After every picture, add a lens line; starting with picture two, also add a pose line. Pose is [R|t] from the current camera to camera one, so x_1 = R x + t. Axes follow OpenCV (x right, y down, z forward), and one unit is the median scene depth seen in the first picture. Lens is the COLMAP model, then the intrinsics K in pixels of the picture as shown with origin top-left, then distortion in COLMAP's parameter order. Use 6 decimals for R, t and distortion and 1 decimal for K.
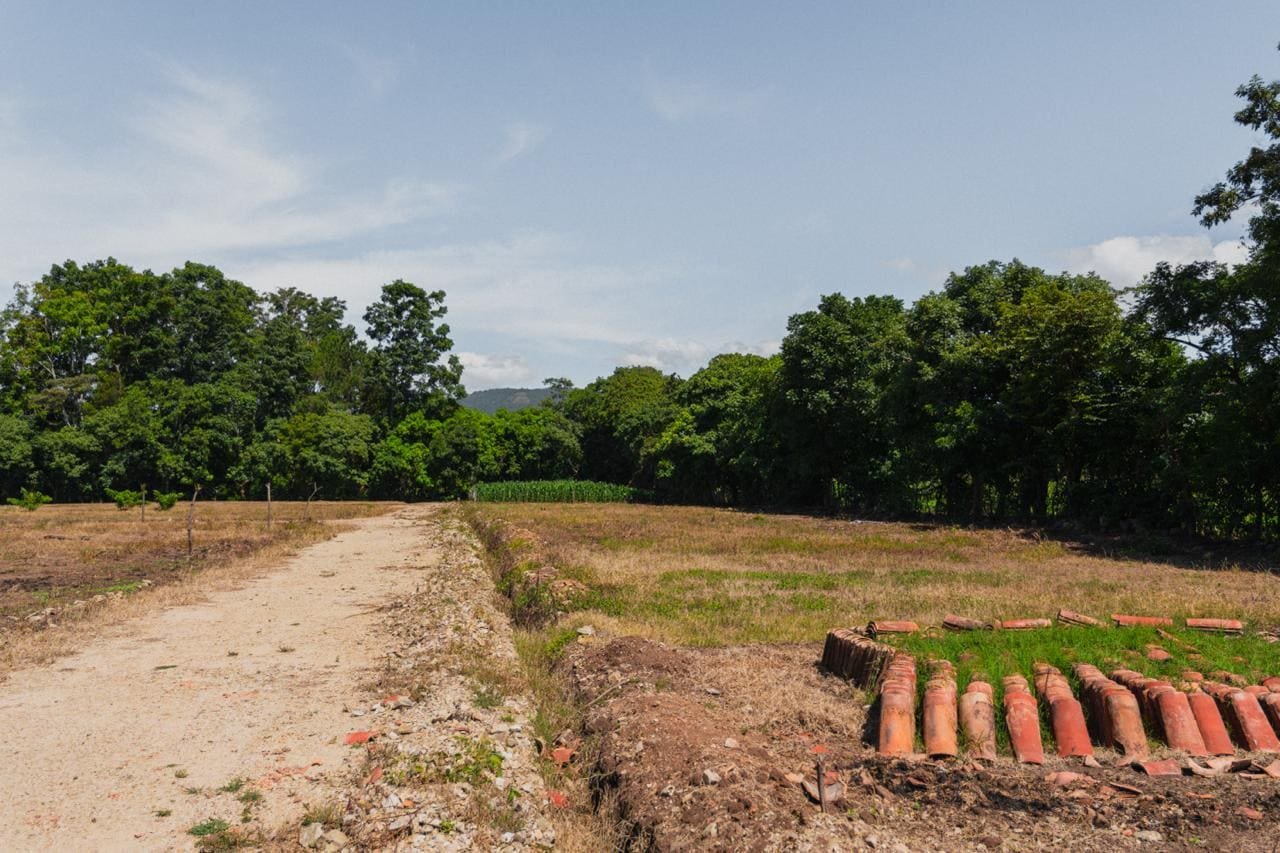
lens RADIAL K [[1056.5, 0, 644.8], [0, 1056.5, 430.7], [0, 0, 1]] dist [0.068948, -0.014177]
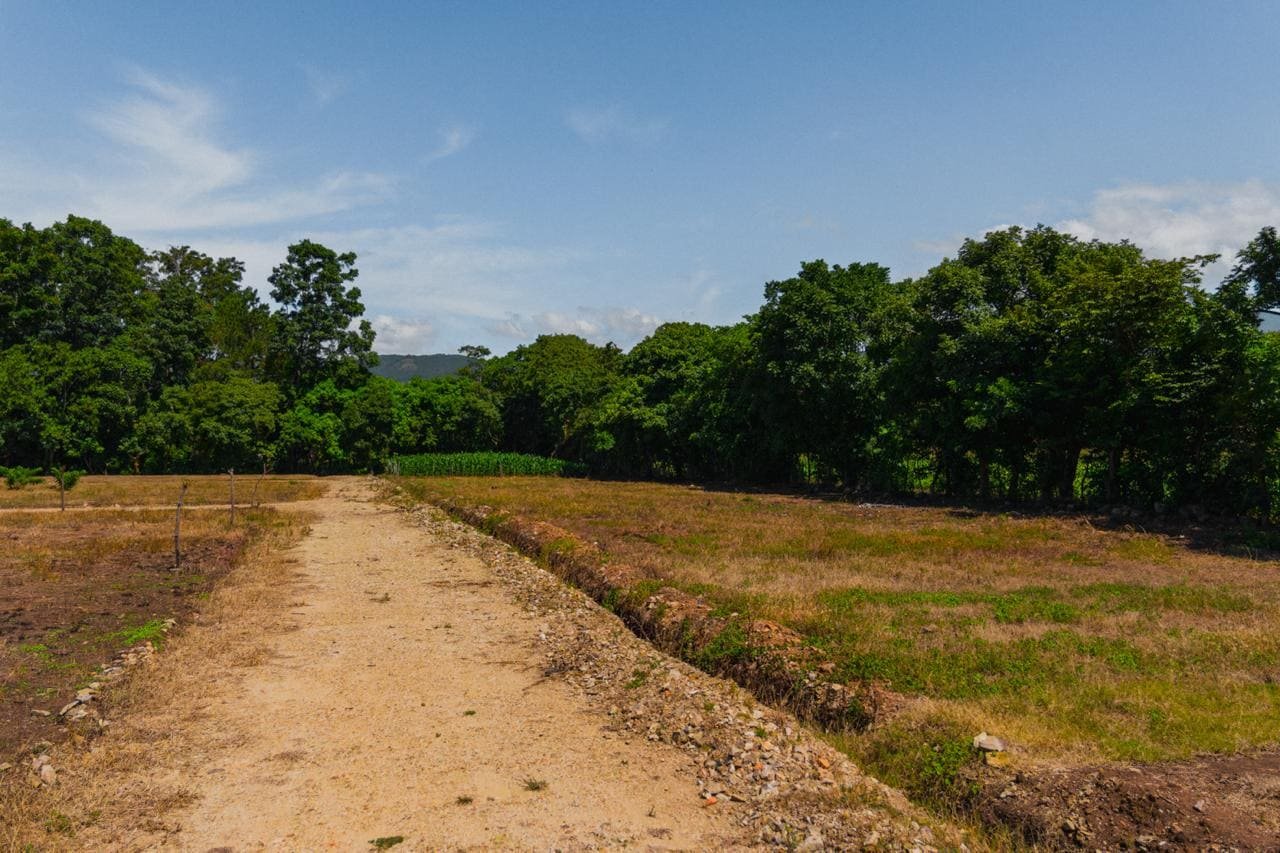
lens RADIAL K [[1024.7, 0, 615.6], [0, 1024.7, 424.9], [0, 0, 1]] dist [0.041681, 0.010431]
pose [[0.994703, 0.000222, 0.102793, -0.055593], [-0.003111, 0.999605, 0.027946, -0.004457], [-0.102746, -0.028118, 0.994310, 0.061025]]
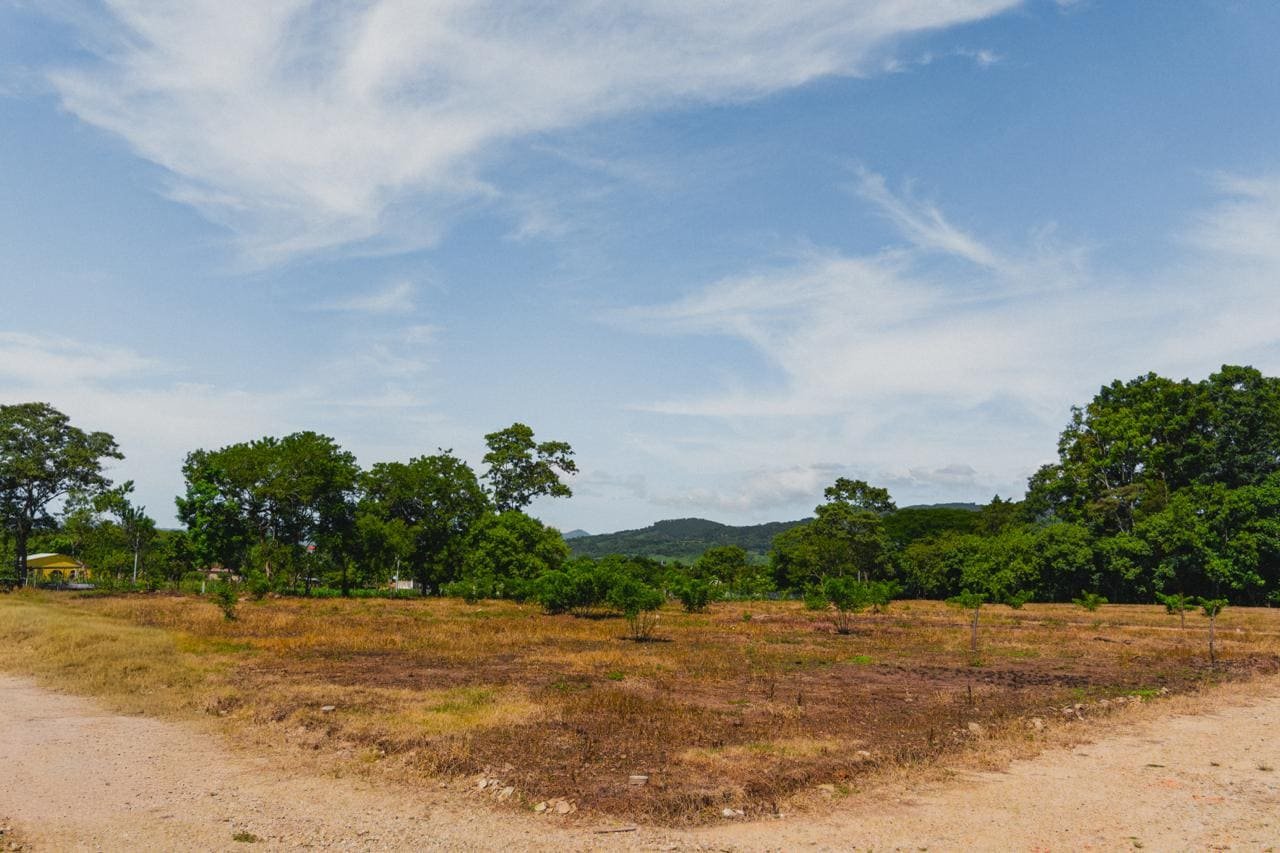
lens RADIAL K [[1075.0, 0, 640.0], [0, 1075.0, 426.5], [0, 0, 1]] dist [-0.003865, -0.006091]
pose [[0.601142, -0.089639, -0.794099, 0.042535], [0.017333, 0.994918, -0.099186, -0.010887], [0.798955, 0.045861, 0.599640, -0.044920]]
